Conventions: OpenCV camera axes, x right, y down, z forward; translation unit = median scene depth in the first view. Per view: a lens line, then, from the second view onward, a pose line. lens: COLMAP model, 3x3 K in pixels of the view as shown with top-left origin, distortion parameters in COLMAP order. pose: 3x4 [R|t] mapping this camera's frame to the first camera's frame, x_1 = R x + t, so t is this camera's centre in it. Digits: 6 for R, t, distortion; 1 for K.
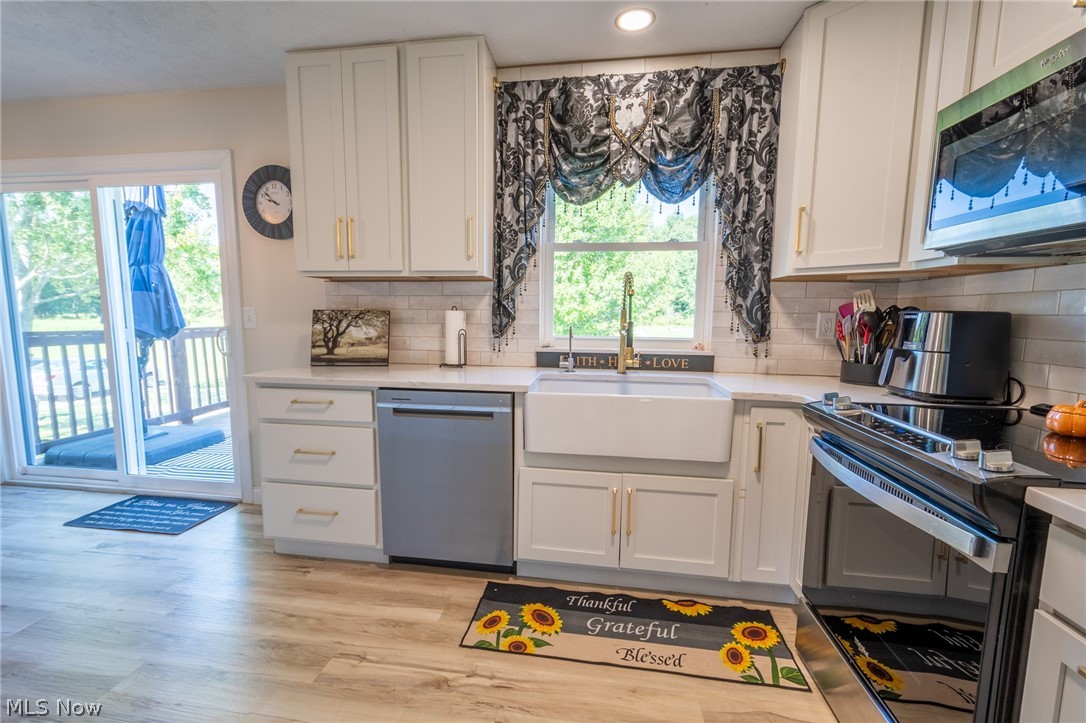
lens RADIAL K [[475.1, 0, 526.6], [0, 475.1, 367.3], [0, 0, 1]] dist [0.006183, -0.000537]
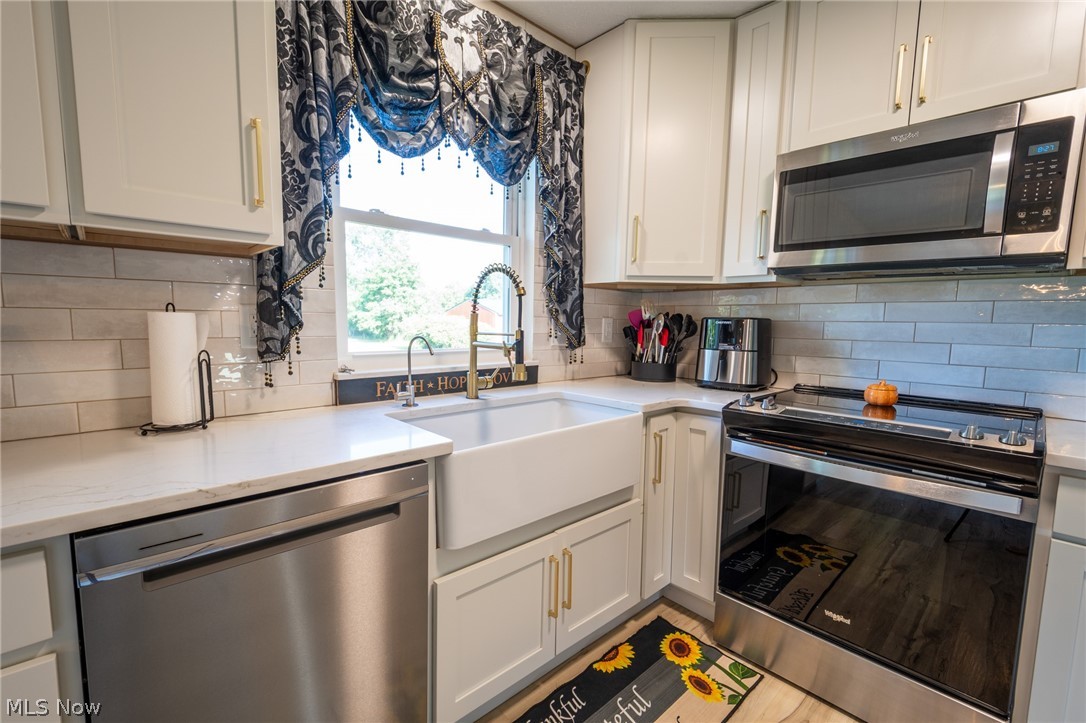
lens RADIAL K [[475.1, 0, 526.6], [0, 475.1, 367.3], [0, 0, 1]] dist [0.006183, -0.000537]
pose [[0.630615, -0.079191, 0.772045, -0.336919], [0.082583, 0.995980, 0.034706, -0.057597], [-0.771690, 0.041872, 0.634620, 0.475605]]
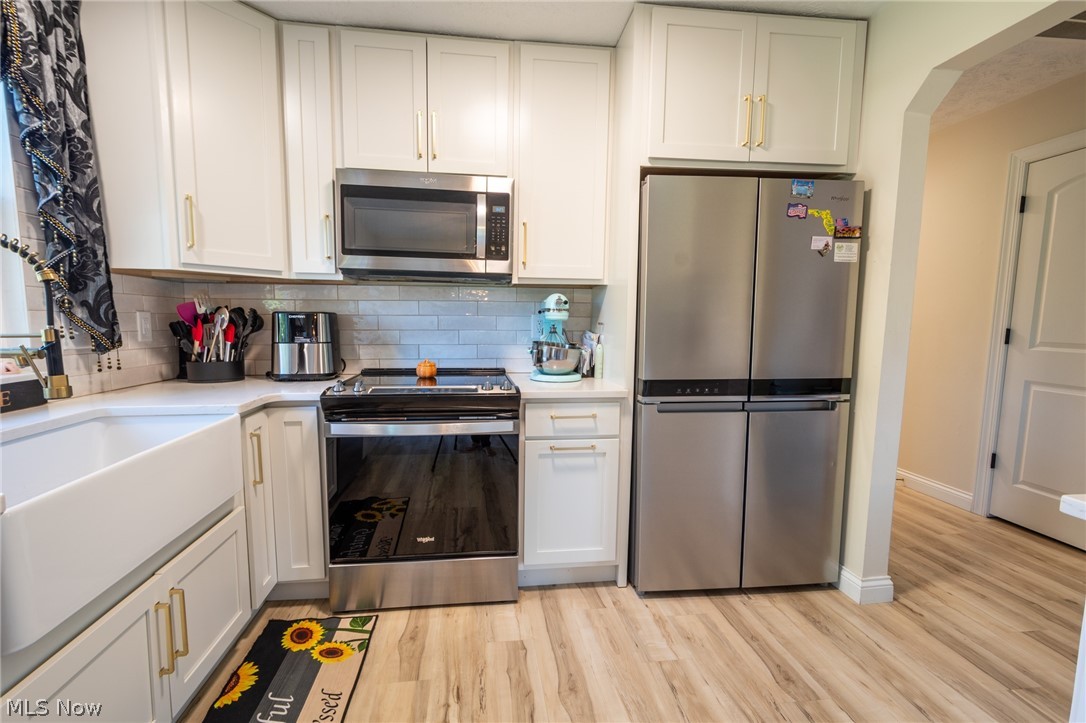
lens RADIAL K [[475.1, 0, 526.6], [0, 475.1, 367.3], [0, 0, 1]] dist [0.006183, -0.000537]
pose [[-0.268726, -0.112439, 0.956631, -0.426855], [0.102383, 0.984203, 0.144439, -0.070748], [-0.957760, 0.136757, -0.252970, 0.574795]]
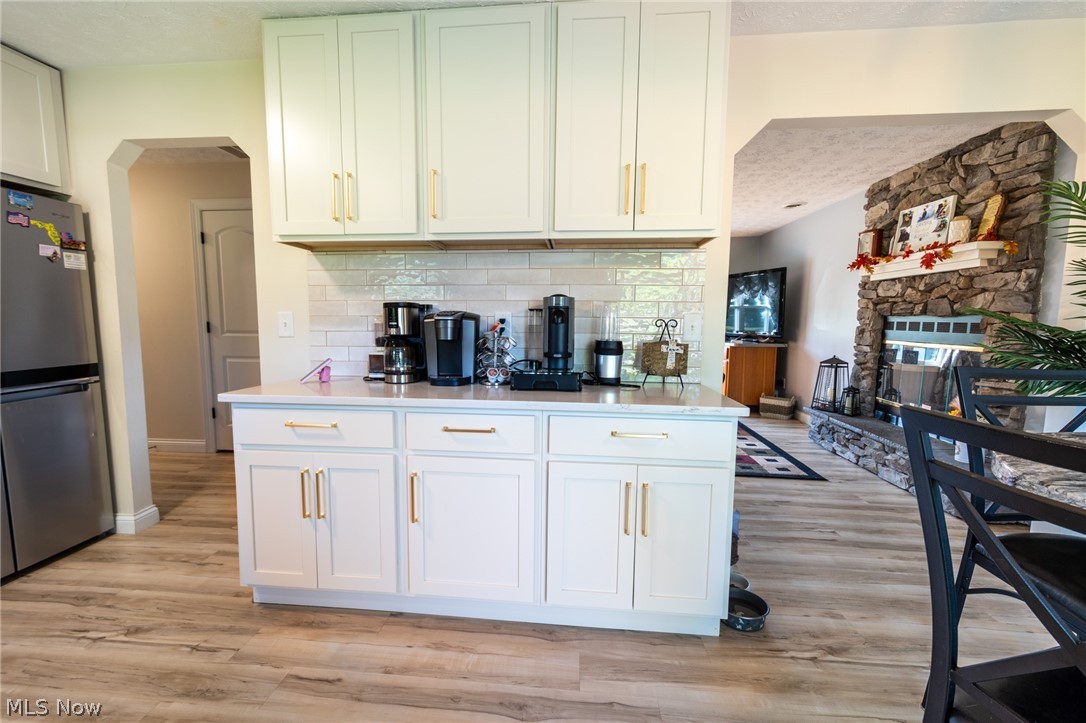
lens RADIAL K [[477.8, 0, 543.0], [0, 477.8, 361.5], [0, 0, 1]] dist [0.000325, -0.000346]
pose [[-0.997380, -0.002914, -0.072282, -0.690772], [-0.017892, 0.978084, 0.207441, -0.112275], [0.070093, 0.208191, -0.975573, 0.924263]]
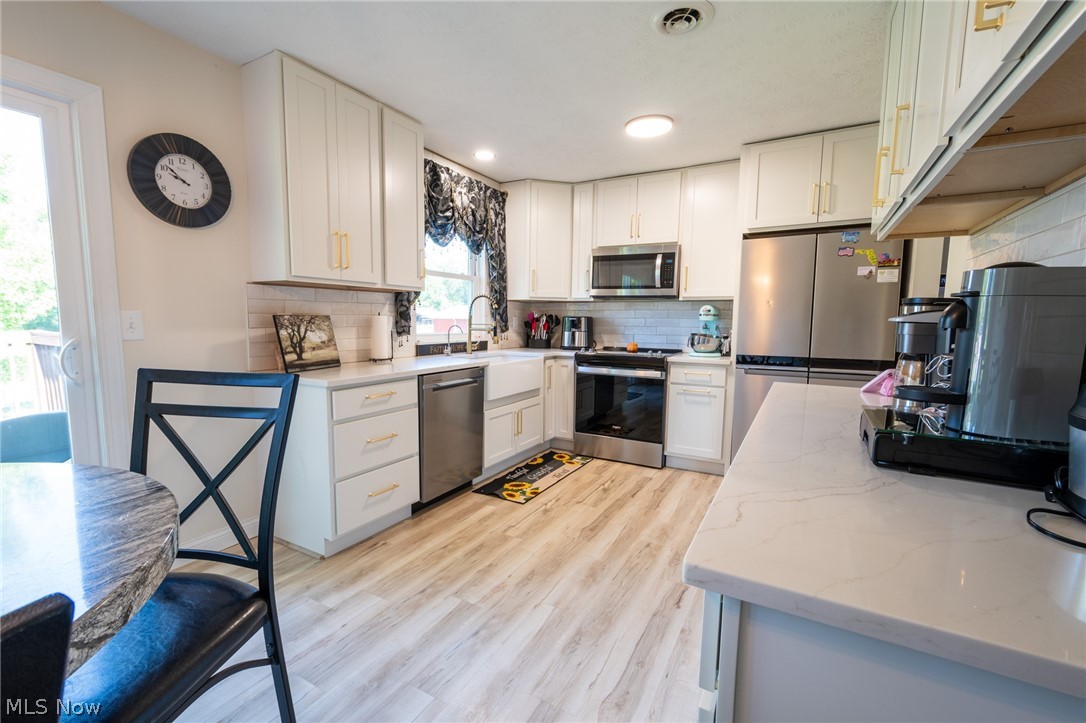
lens RADIAL K [[477.0, 0, 526.9], [0, 477.0, 365.6], [0, 0, 1]] dist [0.019981, -0.000286]
pose [[0.359432, -0.098033, 0.928008, -1.327005], [0.102811, 0.992573, 0.065034, -0.035624], [-0.927491, 0.072034, 0.366841, 0.219231]]
